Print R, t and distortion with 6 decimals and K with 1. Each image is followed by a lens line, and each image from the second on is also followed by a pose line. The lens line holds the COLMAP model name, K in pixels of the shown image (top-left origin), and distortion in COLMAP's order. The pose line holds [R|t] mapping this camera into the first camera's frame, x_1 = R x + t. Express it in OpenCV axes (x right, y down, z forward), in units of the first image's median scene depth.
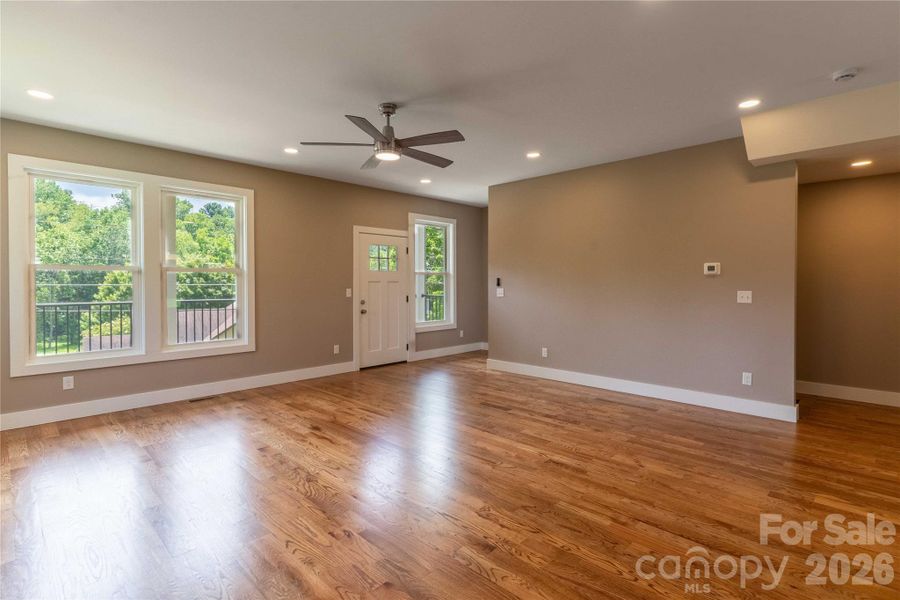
lens RADIAL K [[434.0, 0, 459.4], [0, 434.0, 291.2], [0, 0, 1]] dist [-0.000099, 0.002156]
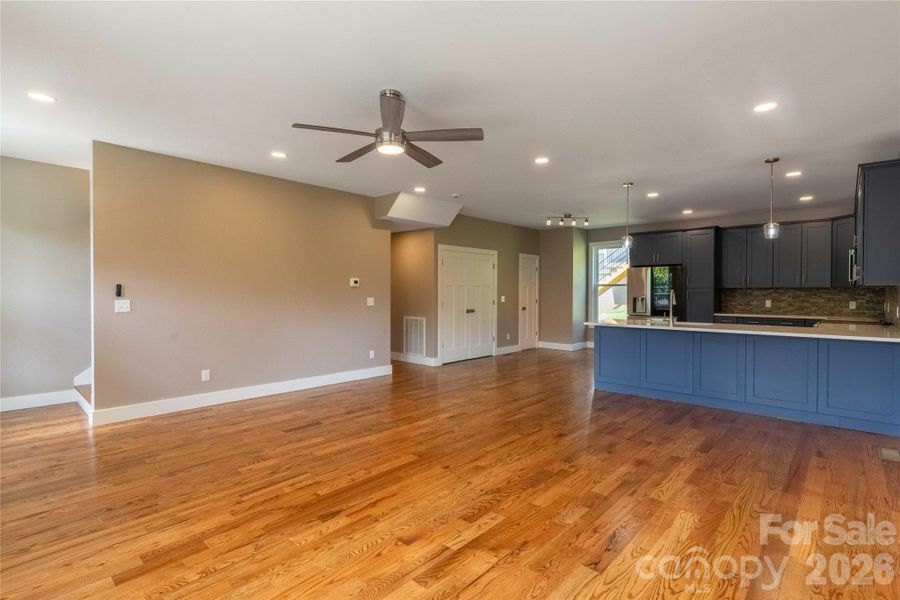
lens RADIAL K [[434.0, 0, 445.6], [0, 434.0, 302.4], [0, 0, 1]] dist [-0.000099, 0.002156]
pose [[-0.010361, -0.022014, 0.999704, -1.035844], [0.016500, 0.999618, 0.022183, -0.015914], [-0.999810, 0.016725, -0.009994, 0.877311]]
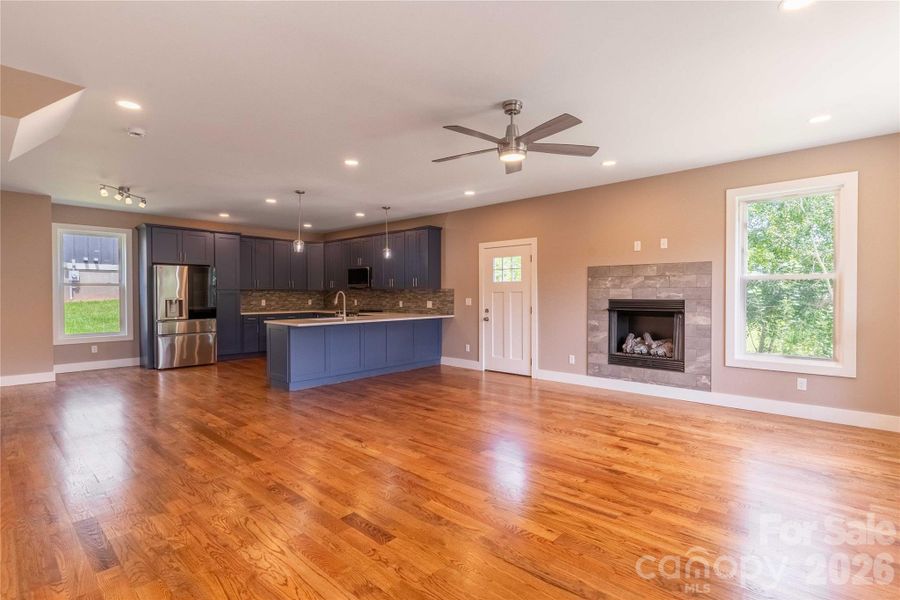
lens RADIAL K [[434.0, 0, 461.5], [0, 434.0, 296.4], [0, 0, 1]] dist [-0.000099, 0.002156]
pose [[-0.999312, 0.003665, -0.036902, -0.017782], [0.002804, 0.999723, 0.023365, -0.031835], [0.036978, 0.023246, -0.999046, 1.896850]]
